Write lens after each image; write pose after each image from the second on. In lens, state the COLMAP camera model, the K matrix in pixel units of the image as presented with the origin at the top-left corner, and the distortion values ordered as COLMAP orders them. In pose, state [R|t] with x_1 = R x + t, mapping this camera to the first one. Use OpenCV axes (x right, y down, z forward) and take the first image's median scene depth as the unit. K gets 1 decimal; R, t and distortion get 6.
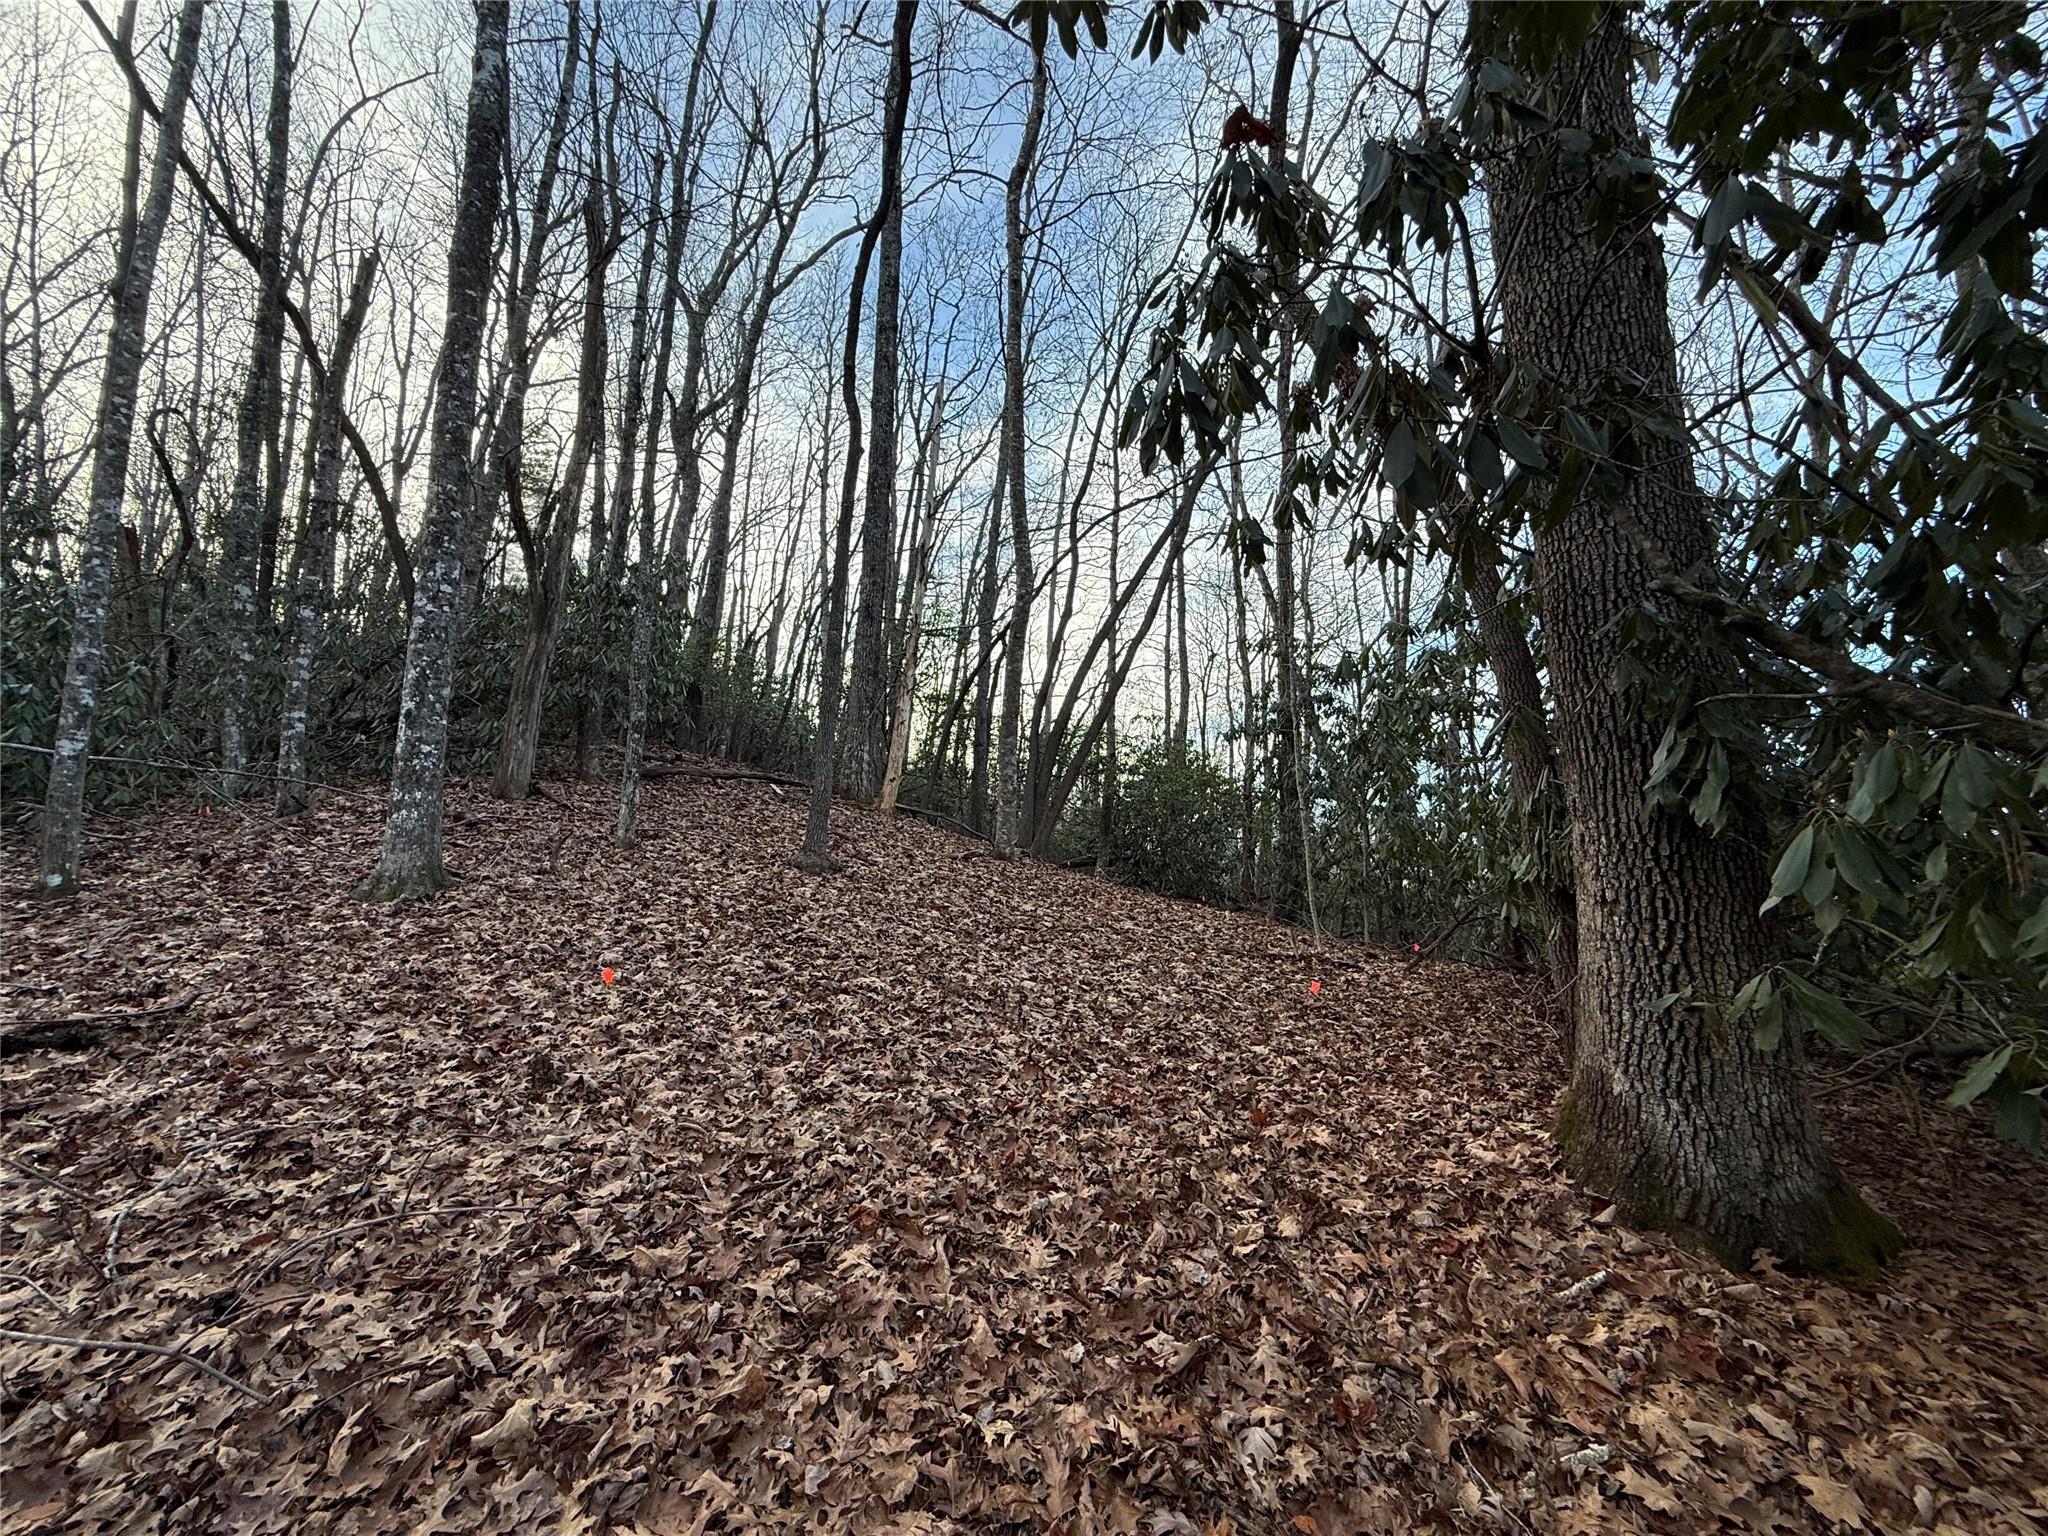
lens RADIAL K [[817.2, 0, 1019.1], [0, 817.2, 767.9], [0, 0, 1]] dist [0.000272, 0.000030]
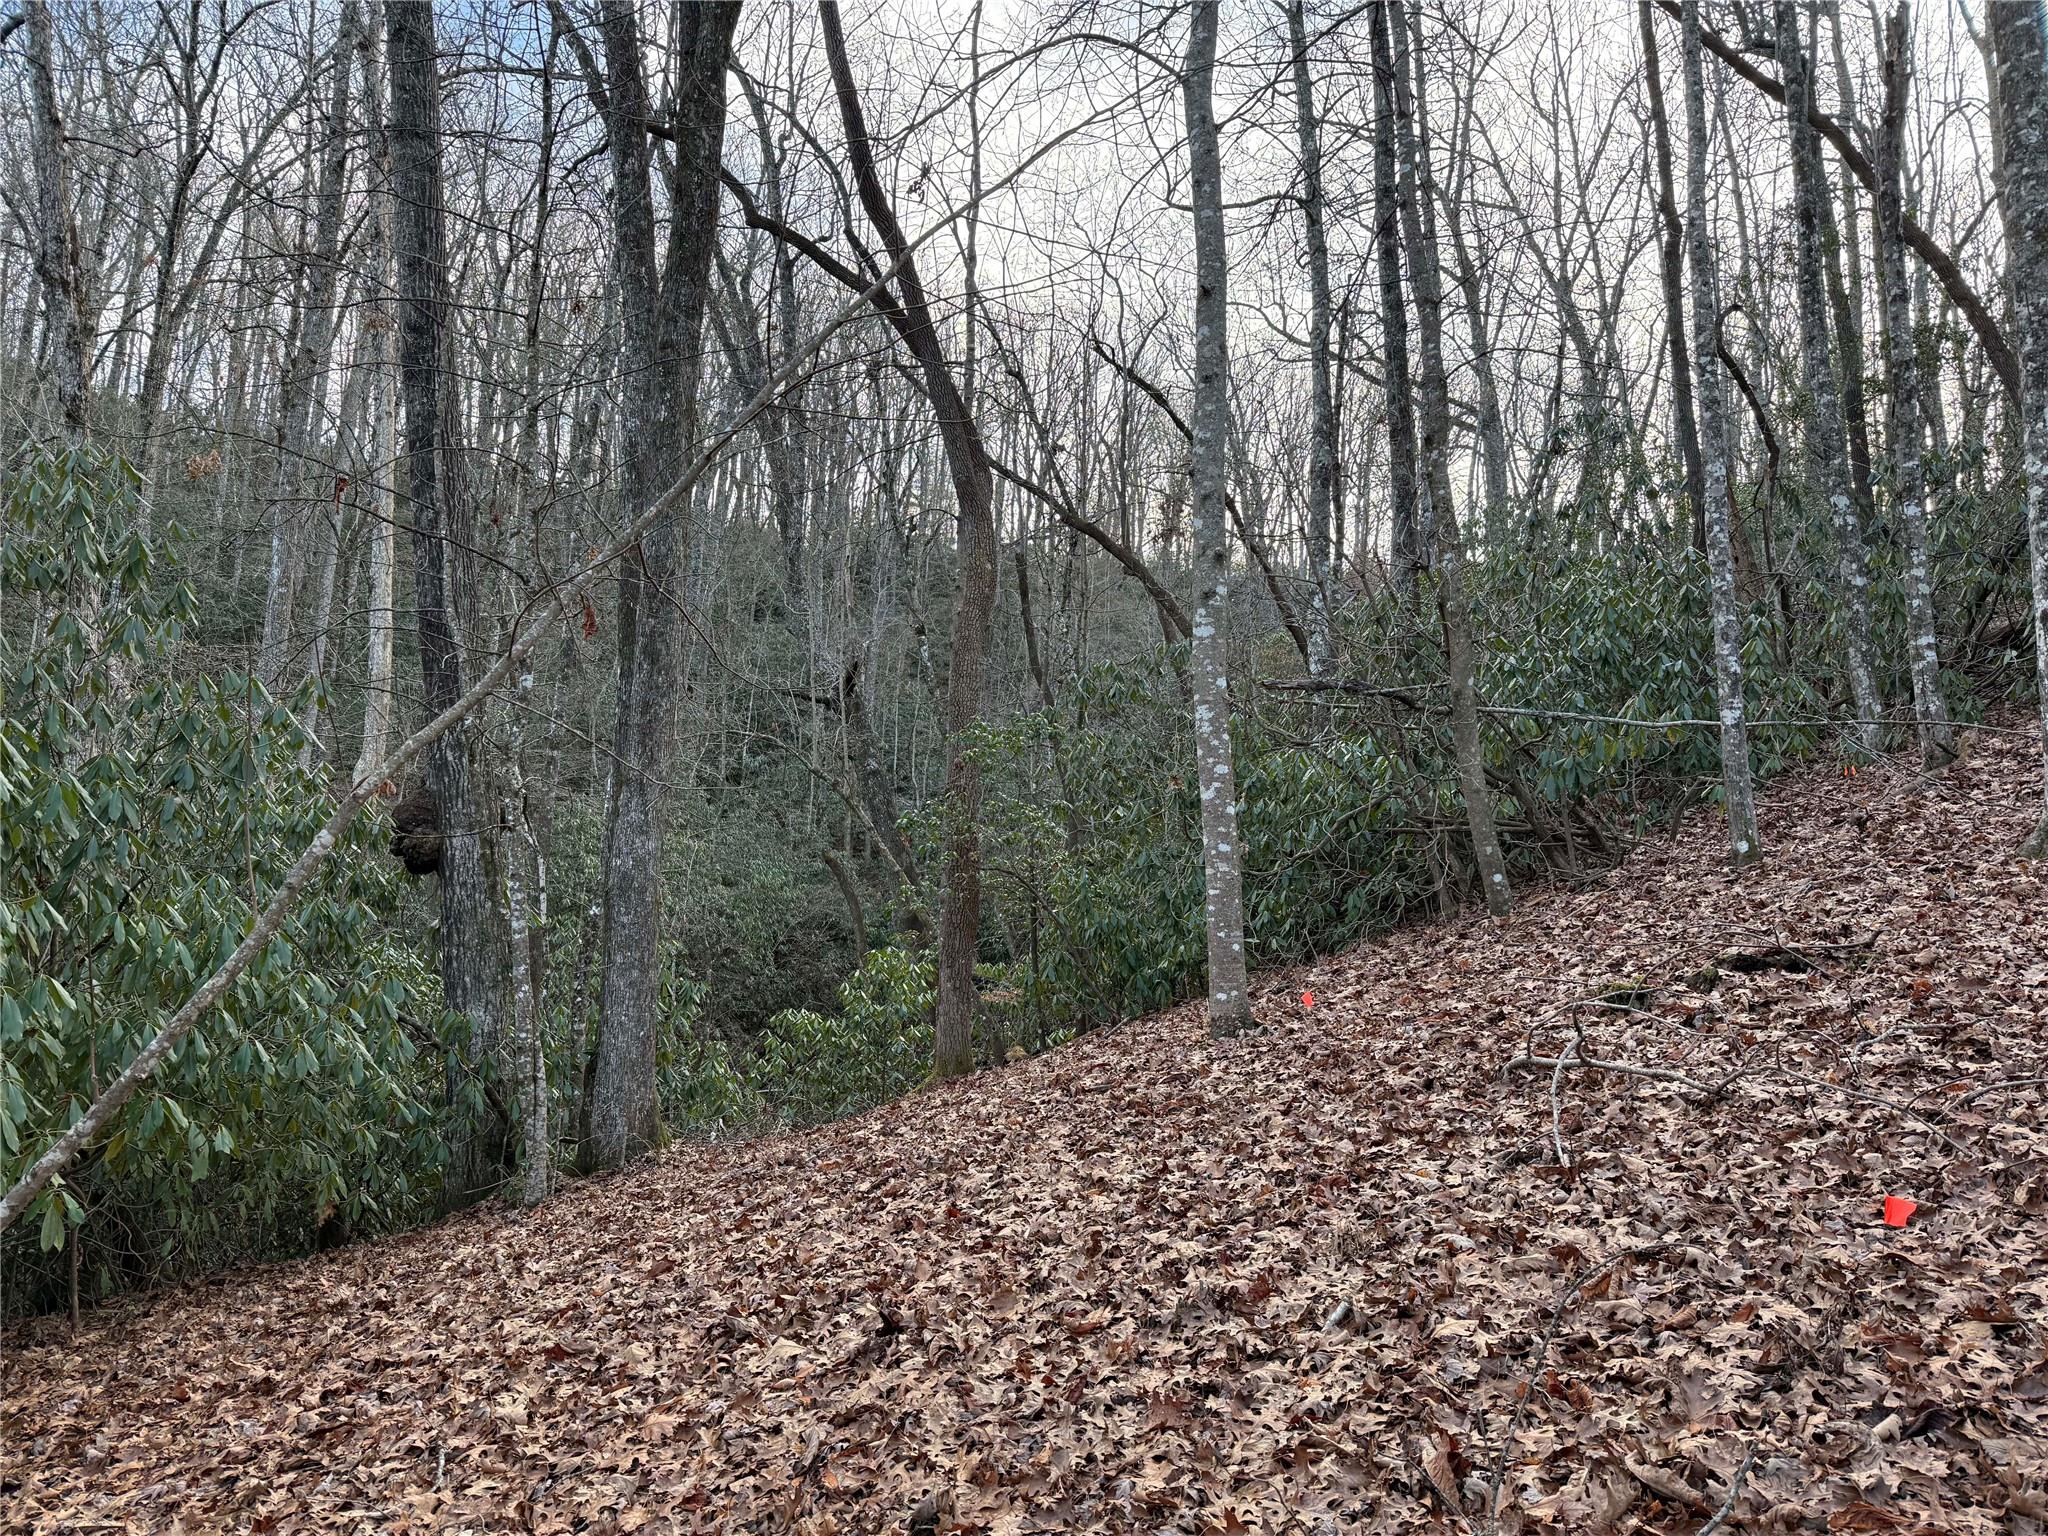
lens RADIAL K [[1416.6, 0, 1024.0], [0, 1416.6, 768.0], [0, 0, 1]] dist [0.000735, -0.000817]
pose [[0.253756, -0.094356, -0.962655, 0.372081], [0.146192, 0.987539, -0.058258, 0.015602], [0.956157, -0.125949, 0.264389, -0.384174]]
